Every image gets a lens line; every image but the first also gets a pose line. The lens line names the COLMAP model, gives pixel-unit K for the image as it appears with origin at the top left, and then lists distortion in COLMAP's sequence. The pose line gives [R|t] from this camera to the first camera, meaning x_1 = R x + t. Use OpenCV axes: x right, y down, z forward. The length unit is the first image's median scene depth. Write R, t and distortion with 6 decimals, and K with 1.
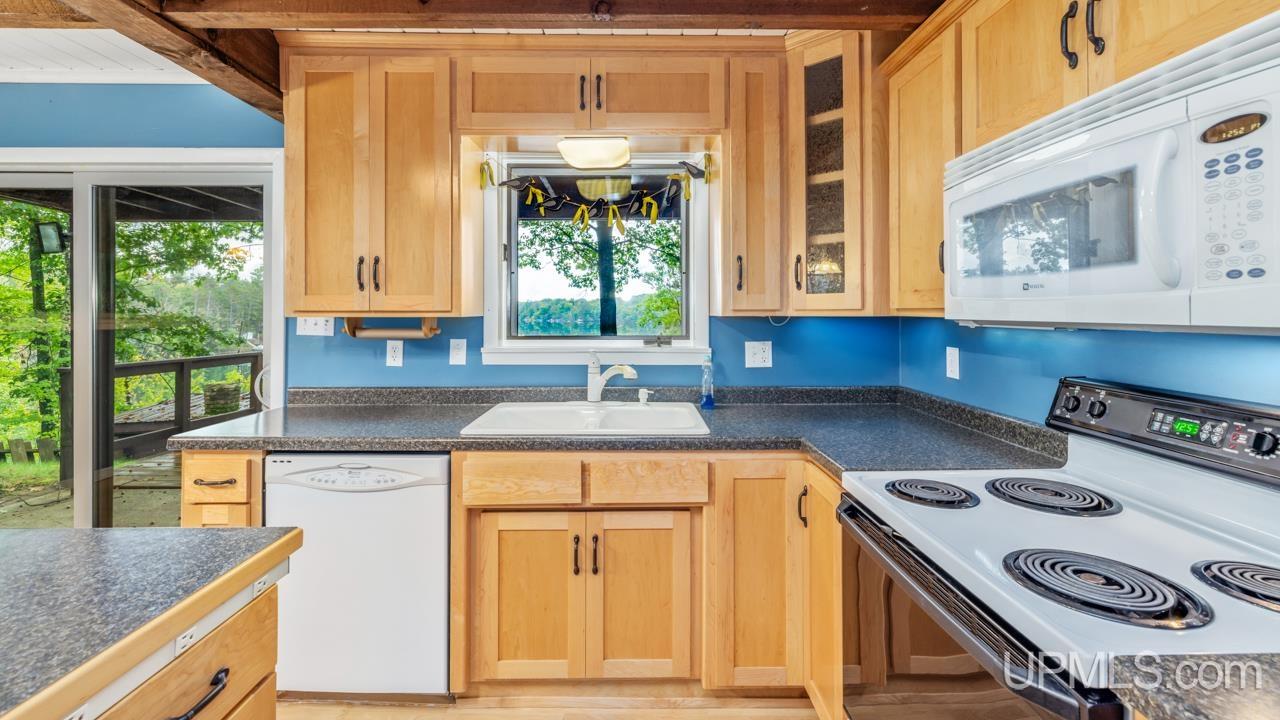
lens RADIAL K [[550.7, 0, 640.0], [0, 550.7, 307.5], [0, 0, 1]] dist [0.002153, -0.000051]
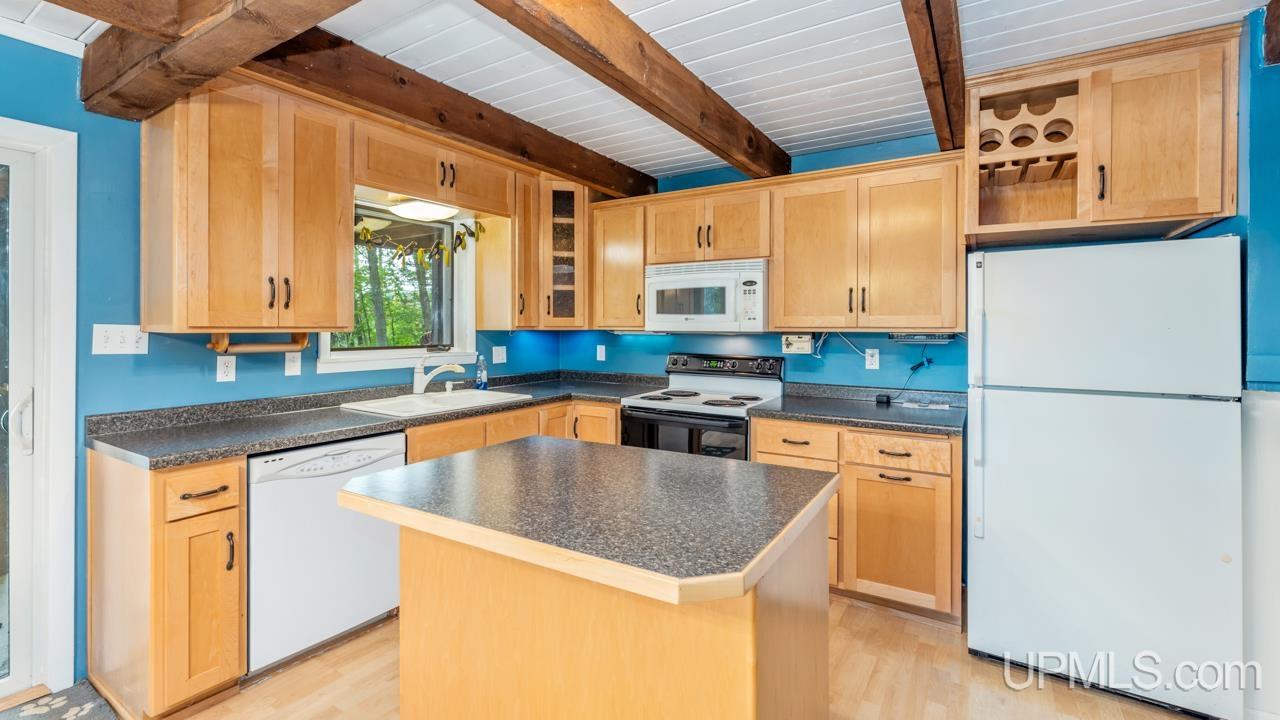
lens RADIAL K [[550.7, 0, 638.5], [0, 550.7, 327.5], [0, 0, 1]] dist [0.002153, -0.000051]
pose [[0.554905, -0.001818, 0.831911, -0.991381], [-0.008604, 0.999932, 0.007924, -0.007444], [-0.831869, -0.011555, 0.554852, -0.208946]]
